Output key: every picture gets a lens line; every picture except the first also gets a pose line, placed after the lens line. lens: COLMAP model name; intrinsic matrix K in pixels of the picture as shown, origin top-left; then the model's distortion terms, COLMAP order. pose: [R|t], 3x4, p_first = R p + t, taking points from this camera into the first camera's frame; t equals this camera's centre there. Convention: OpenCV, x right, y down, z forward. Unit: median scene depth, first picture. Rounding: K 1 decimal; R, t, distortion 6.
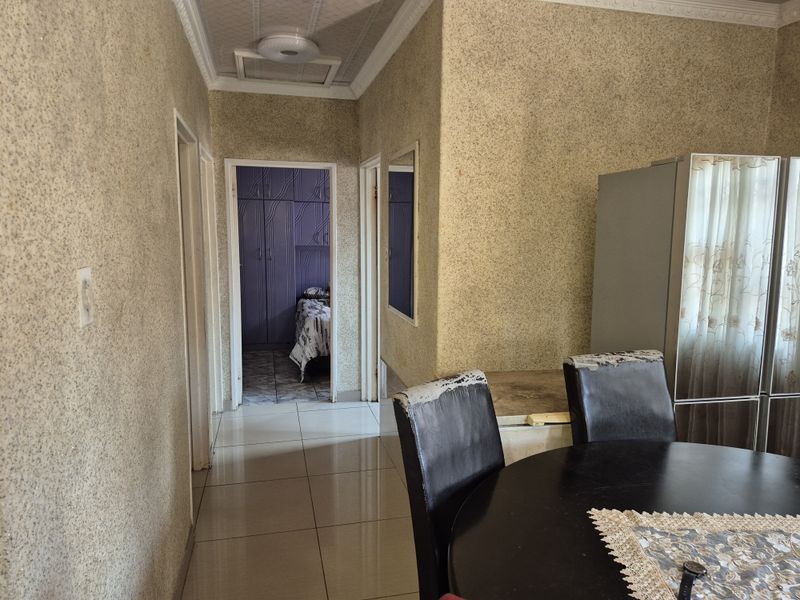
lens RADIAL K [[551.9, 0, 398.4], [0, 551.9, 298.6], [0, 0, 1]] dist [0.102428, -0.128670]
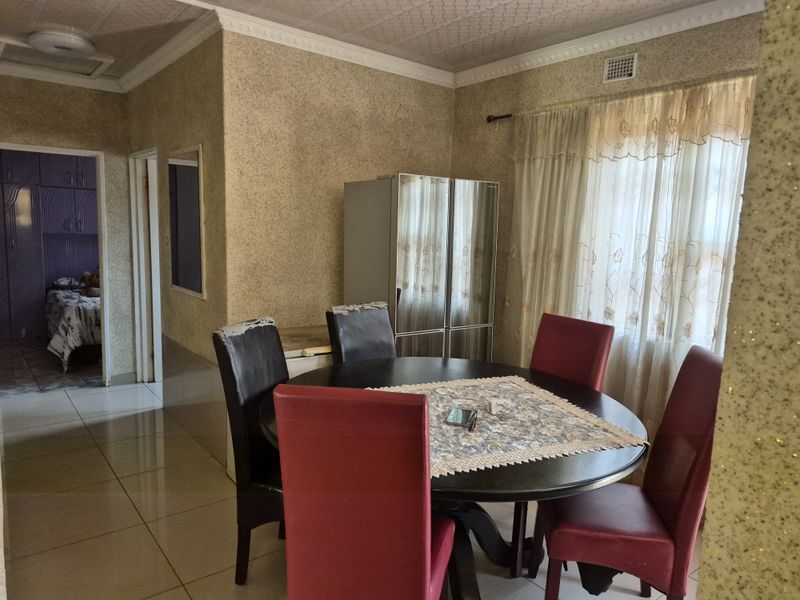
lens RADIAL K [[551.9, 0, 398.4], [0, 551.9, 298.6], [0, 0, 1]] dist [0.102428, -0.128670]
pose [[0.909001, -0.034661, 0.415350, -0.093791], [0.031093, 0.999399, 0.015353, 0.046665], [-0.415633, -0.001041, 0.909532, -0.282481]]
